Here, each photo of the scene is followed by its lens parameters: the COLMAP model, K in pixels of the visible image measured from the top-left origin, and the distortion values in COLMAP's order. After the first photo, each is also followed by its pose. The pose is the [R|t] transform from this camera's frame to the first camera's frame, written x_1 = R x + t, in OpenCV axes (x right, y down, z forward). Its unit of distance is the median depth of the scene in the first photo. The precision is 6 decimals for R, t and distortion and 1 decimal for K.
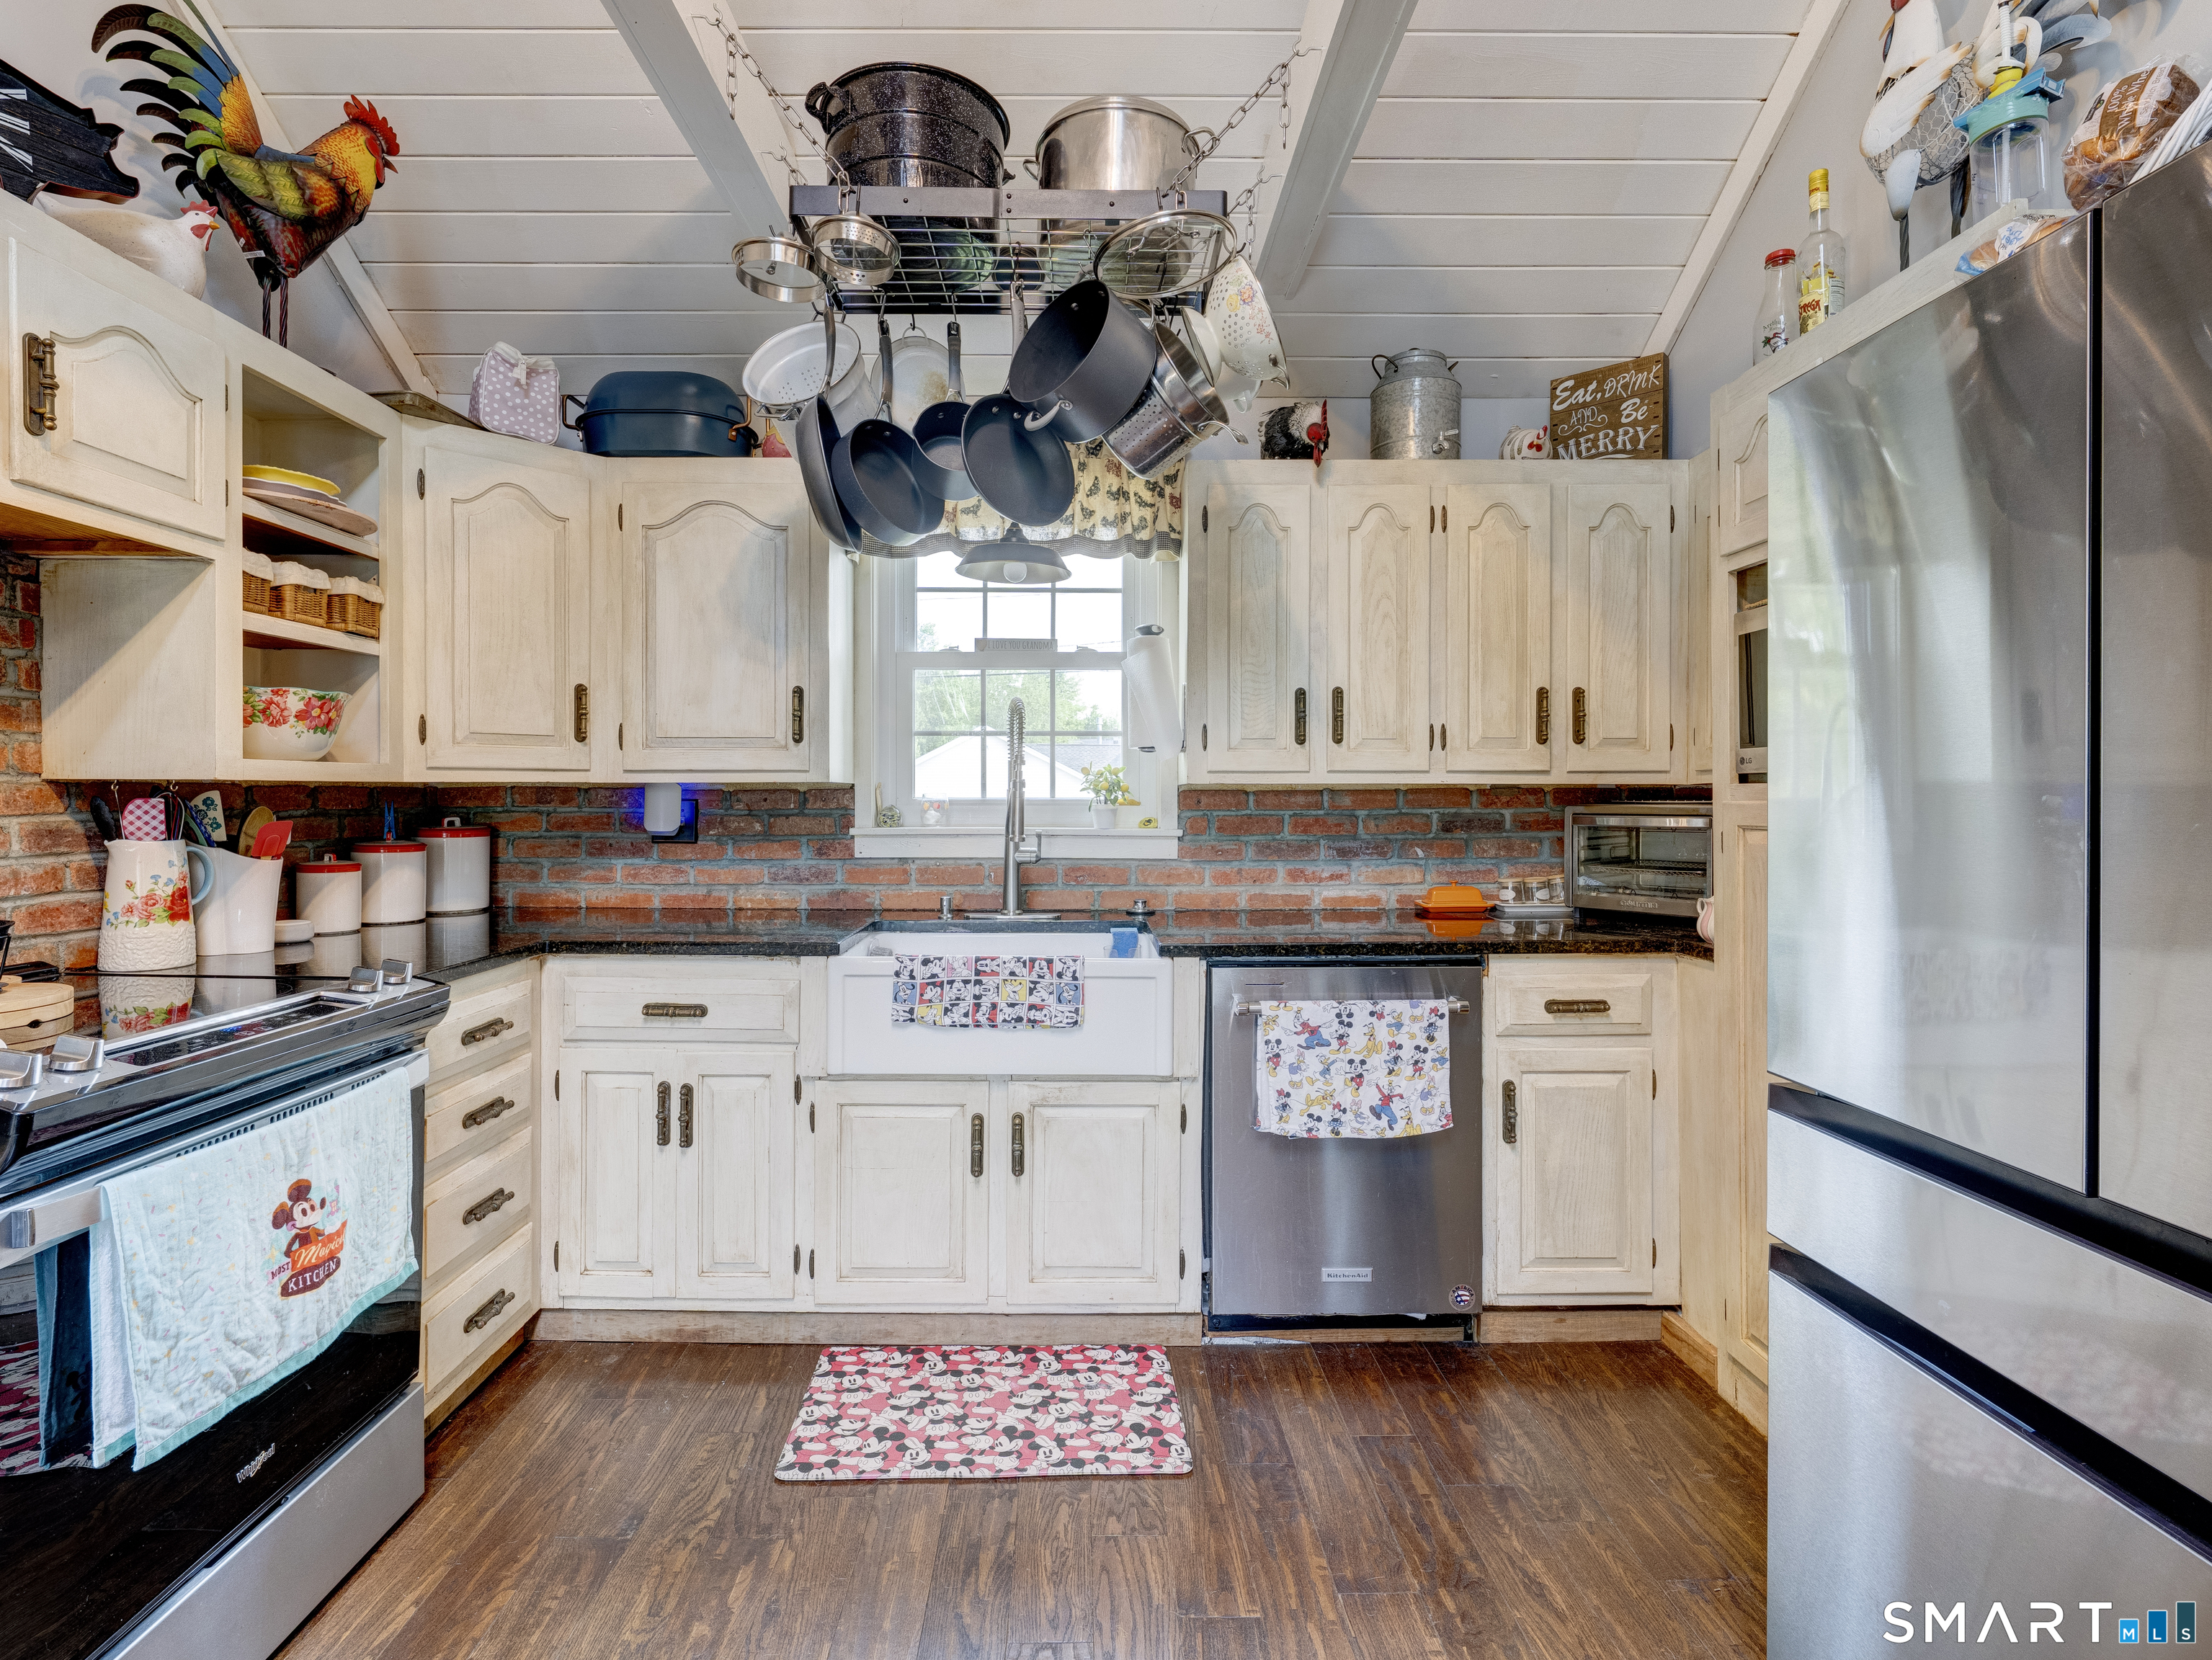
lens RADIAL K [[1051.1, 0, 1097.5], [0, 1051.1, 824.1], [0, 0, 1]] dist [-0.003252, -0.000149]
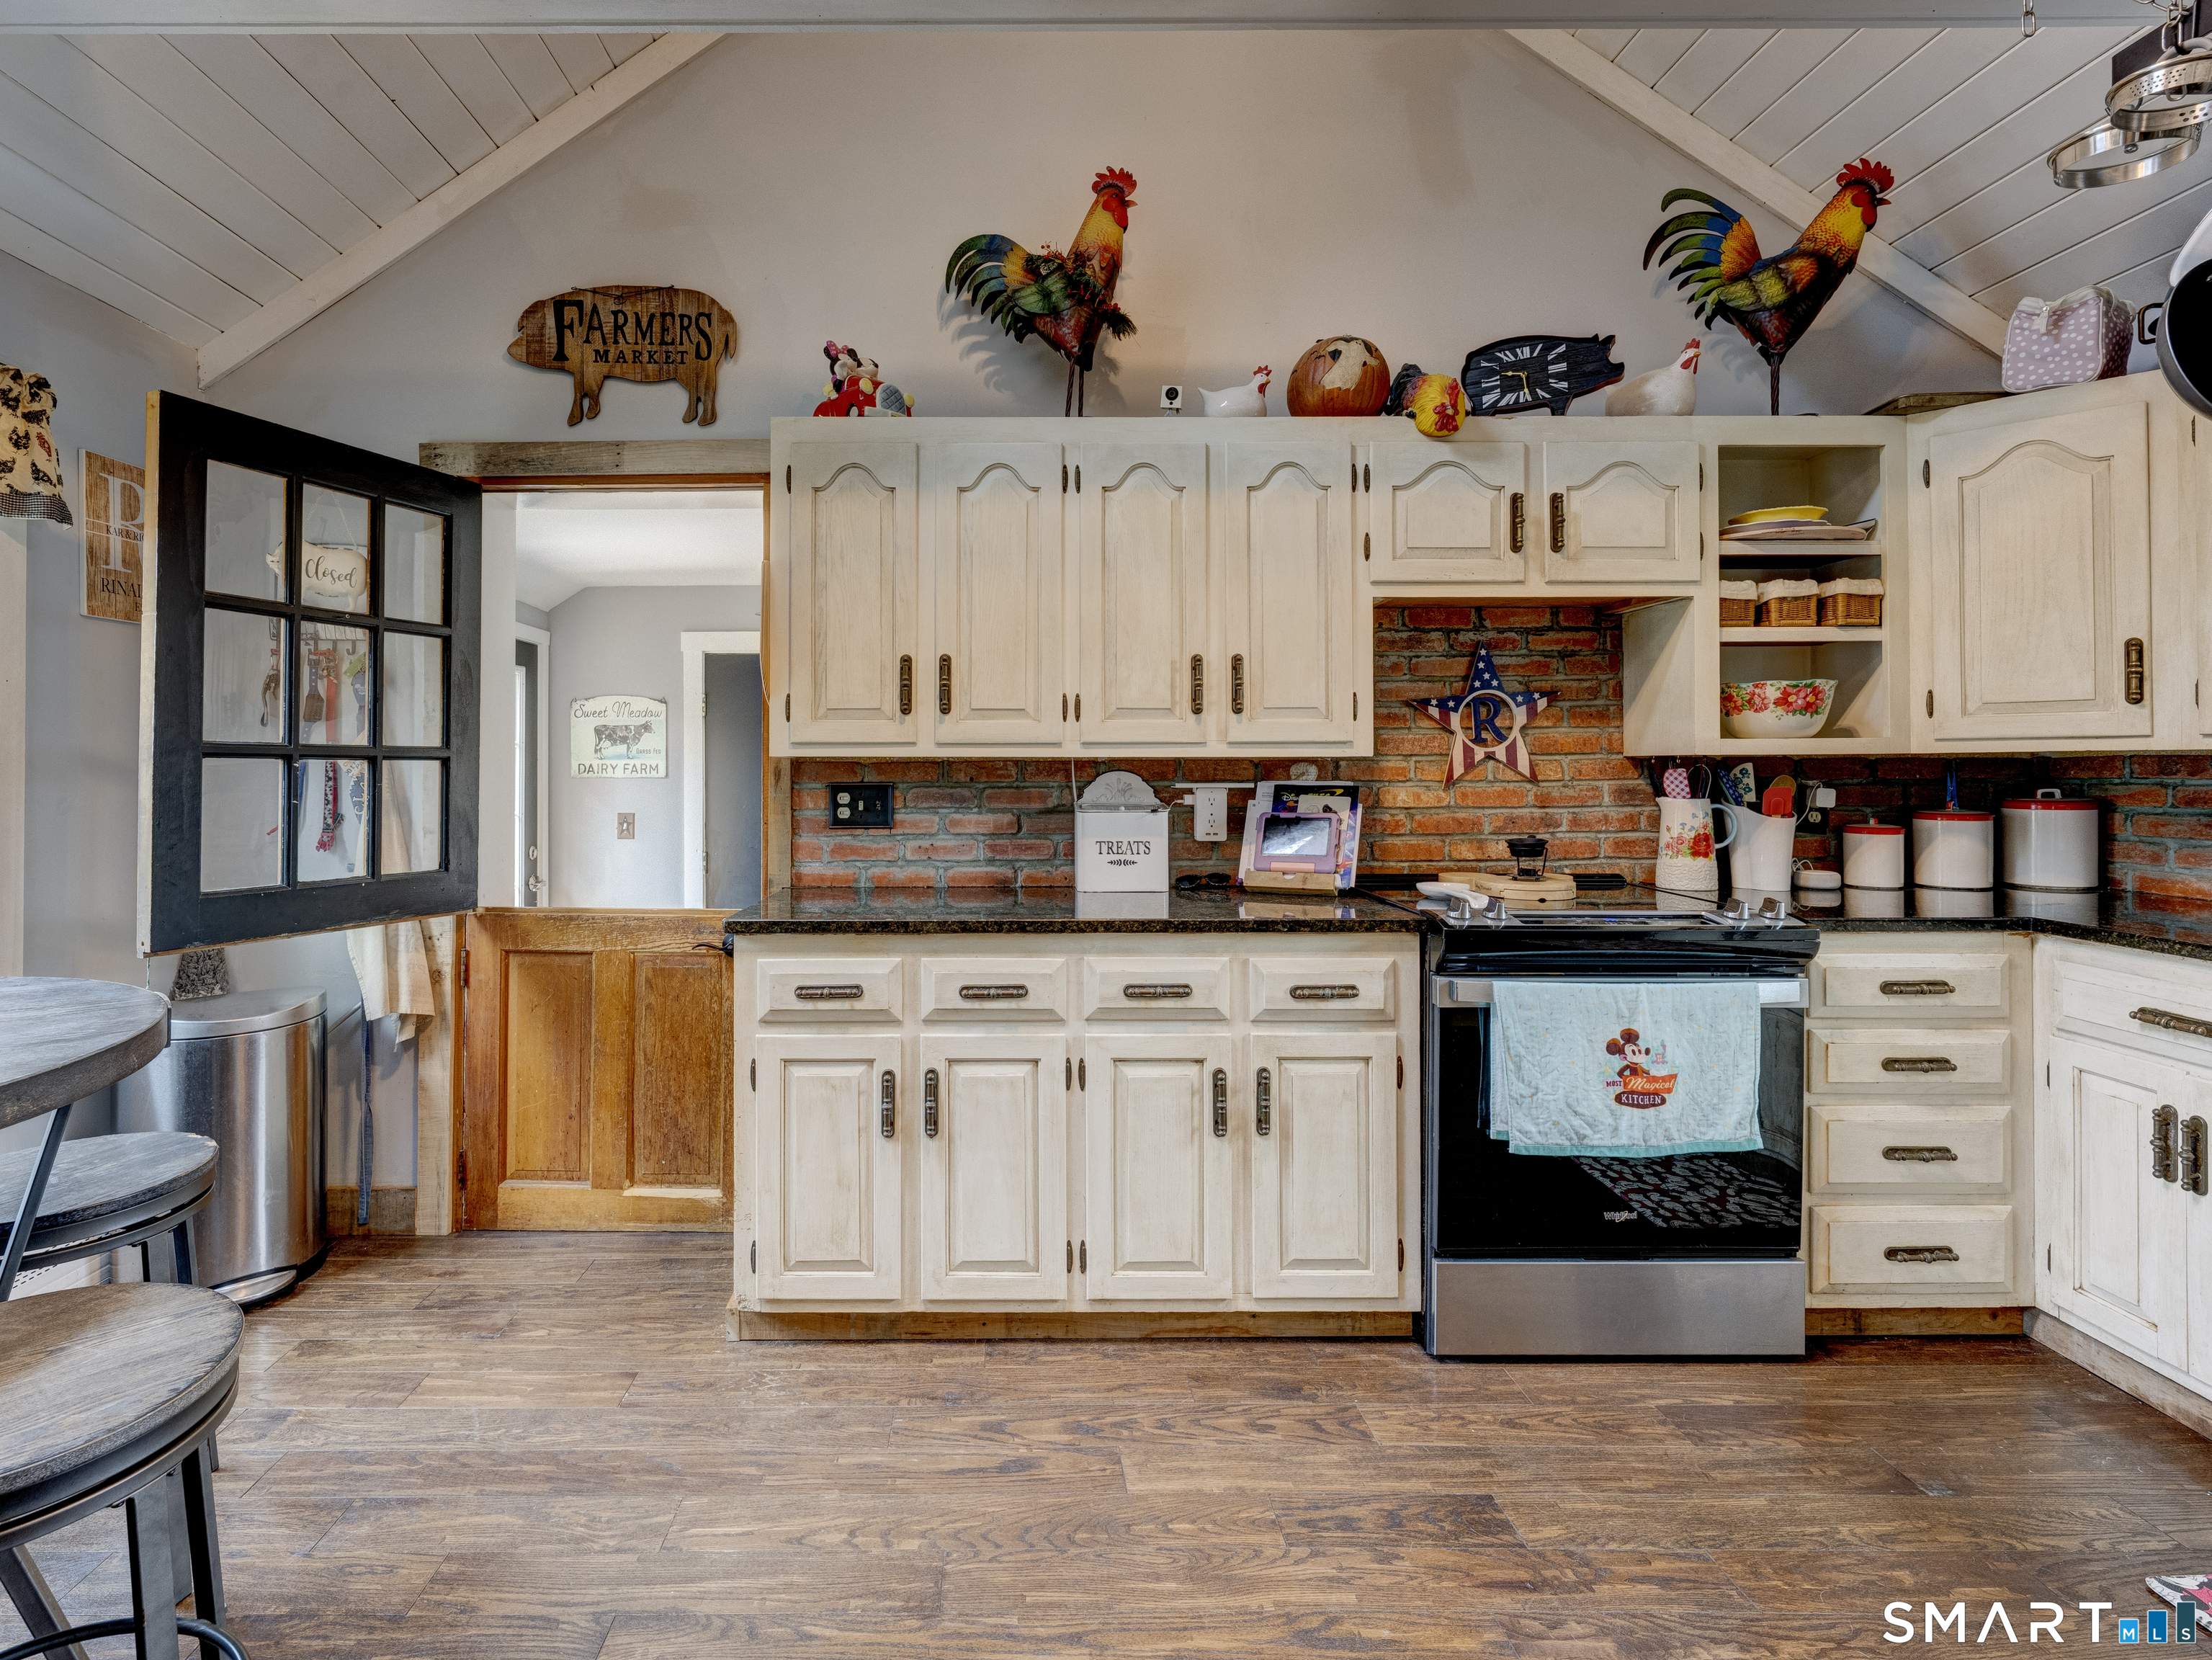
lens RADIAL K [[1051.3, 0, 1097.5], [0, 1051.3, 824.1], [0, 0, 1]] dist [-0.003252, -0.000149]
pose [[0.087993, 0.050760, -0.994827, 0.424141], [-0.024098, 0.998517, 0.048816, 0.000024], [0.995830, 0.019677, 0.089085, 0.083537]]
